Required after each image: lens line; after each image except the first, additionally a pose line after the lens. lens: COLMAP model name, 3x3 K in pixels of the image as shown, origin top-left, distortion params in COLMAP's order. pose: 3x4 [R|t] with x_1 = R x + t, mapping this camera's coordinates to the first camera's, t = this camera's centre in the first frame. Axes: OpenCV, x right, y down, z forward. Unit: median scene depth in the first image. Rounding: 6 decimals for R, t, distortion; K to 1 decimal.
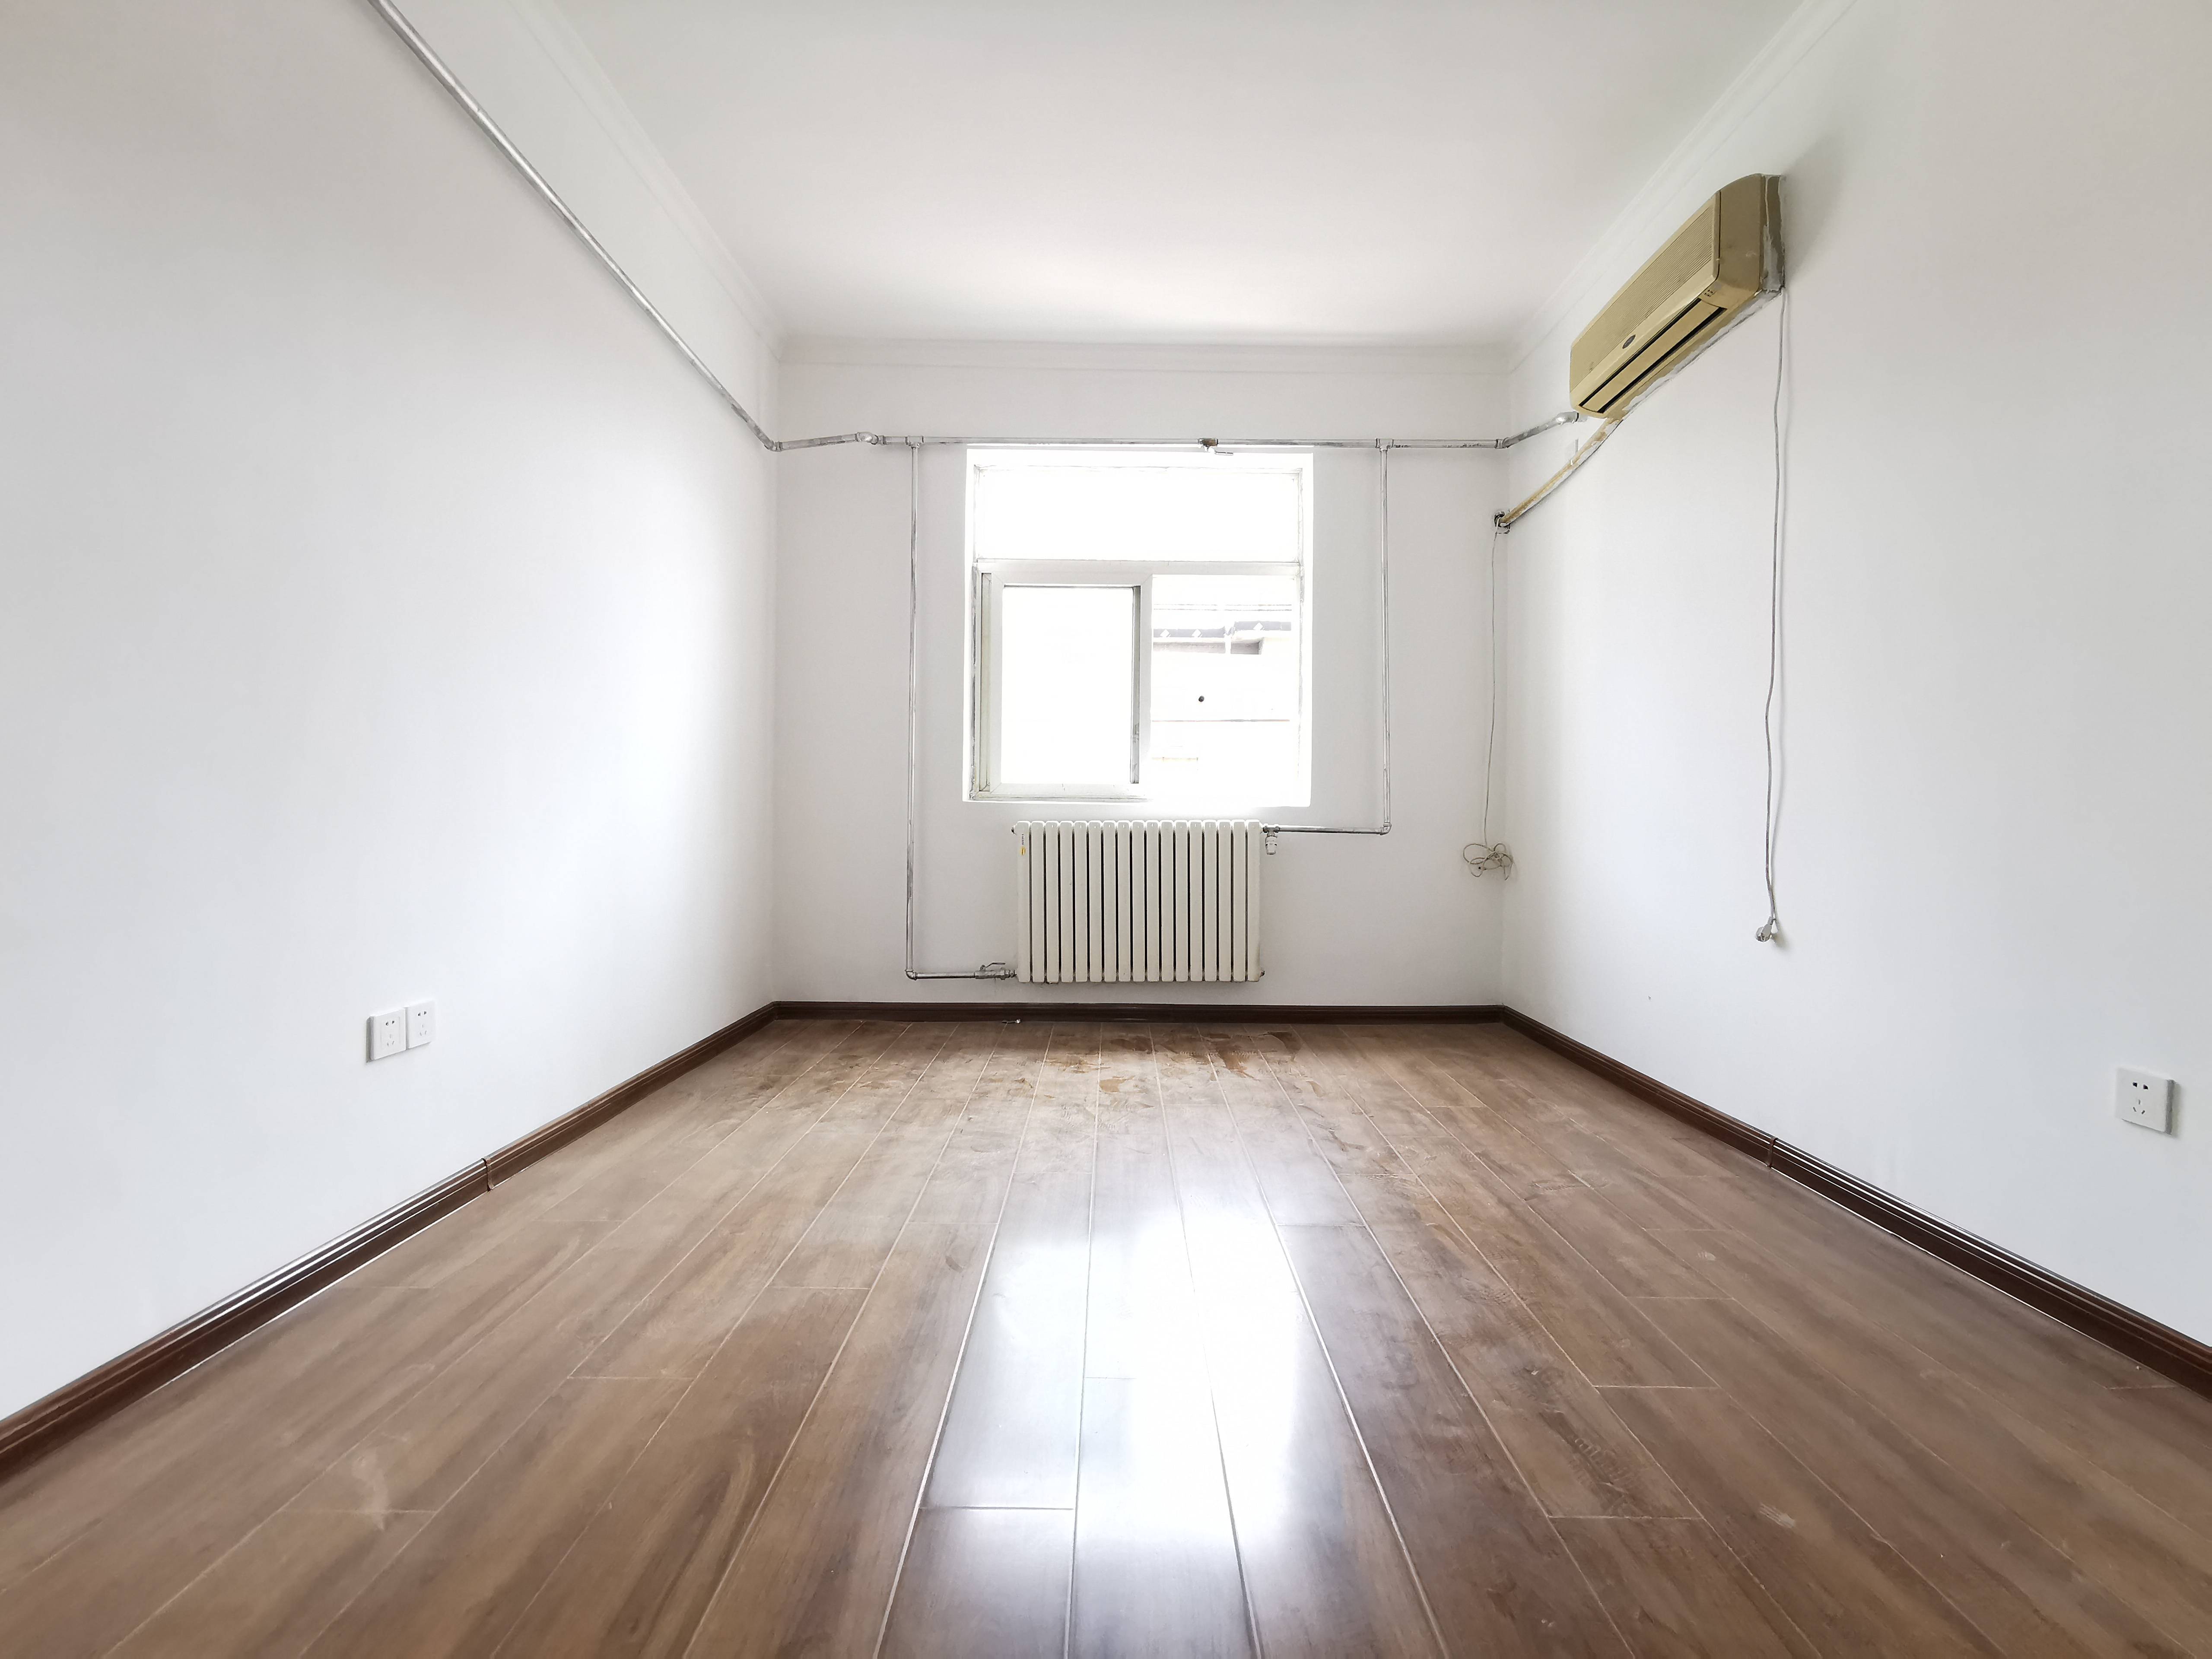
lens RADIAL K [[1031.5, 0, 1106.0], [0, 1031.5, 829.5], [0, 0, 1]] dist [0.000906, 0.000204]
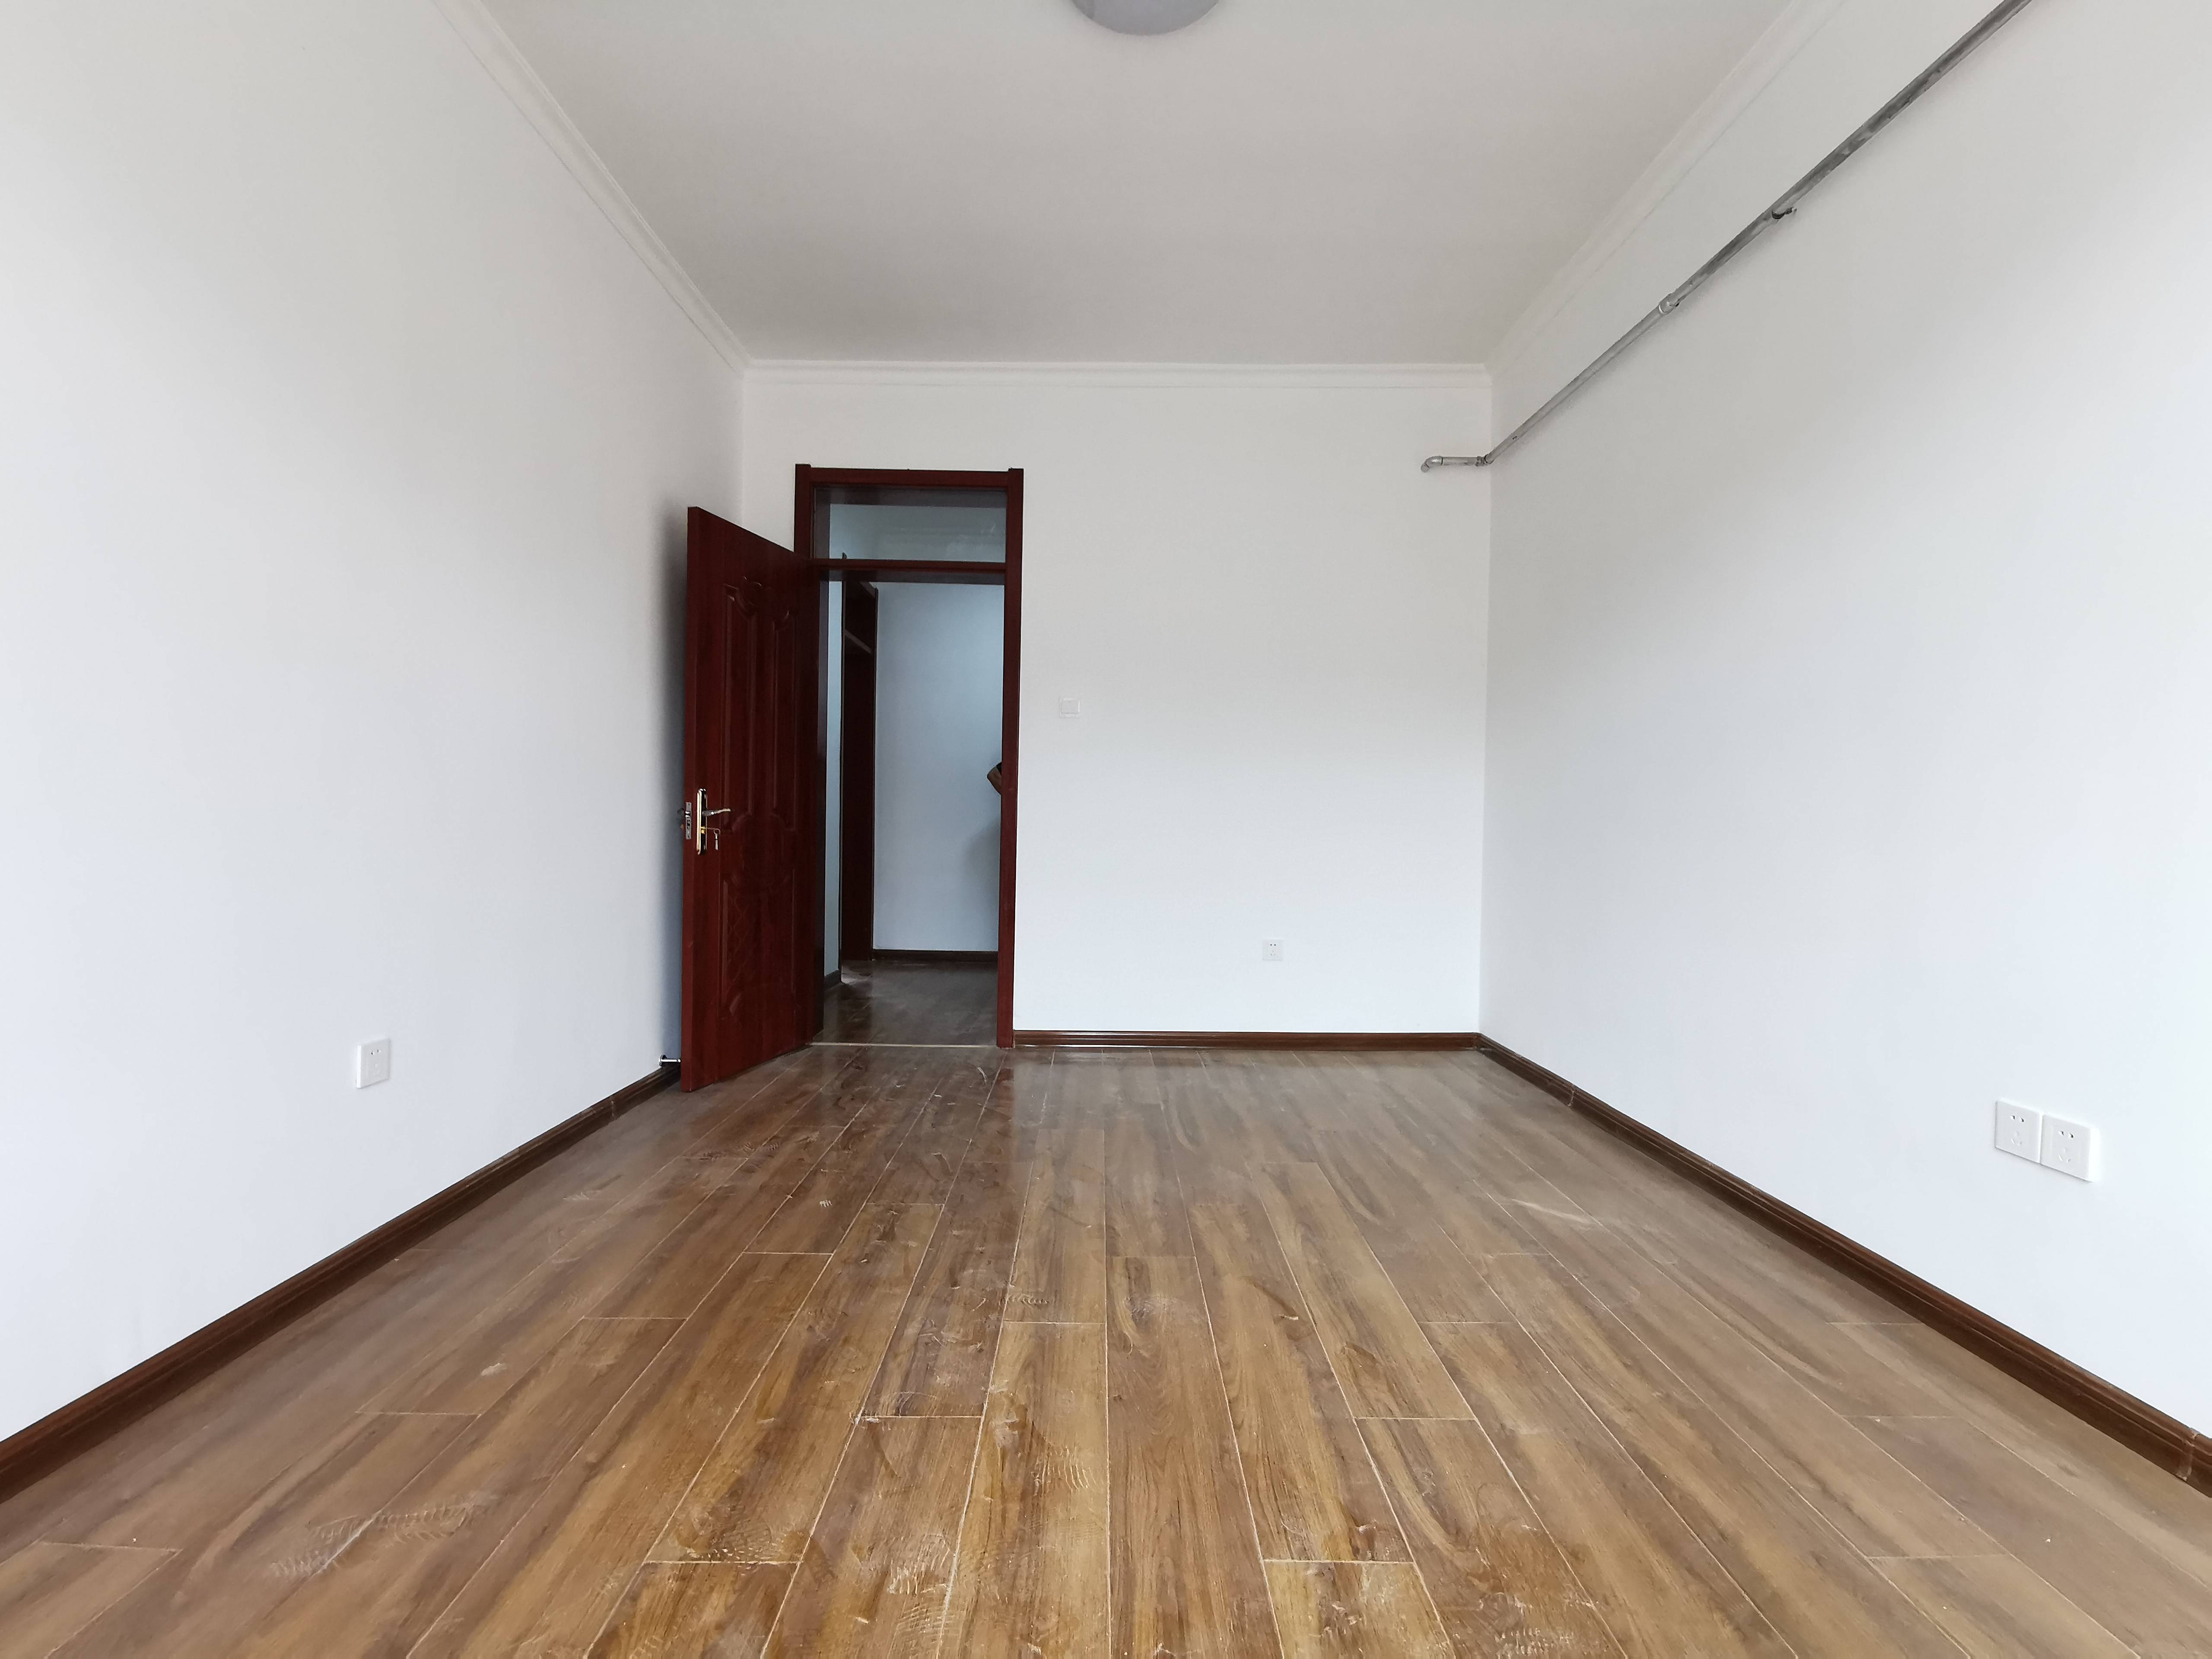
lens RADIAL K [[1031.5, 0, 1106.0], [0, 1031.5, 829.5], [0, 0, 1]] dist [0.000906, 0.000204]
pose [[-0.999632, -0.023615, -0.013373, 0.105850], [-0.023866, 0.999537, 0.018865, -0.059681], [0.012922, 0.019177, -0.999733, 1.922769]]
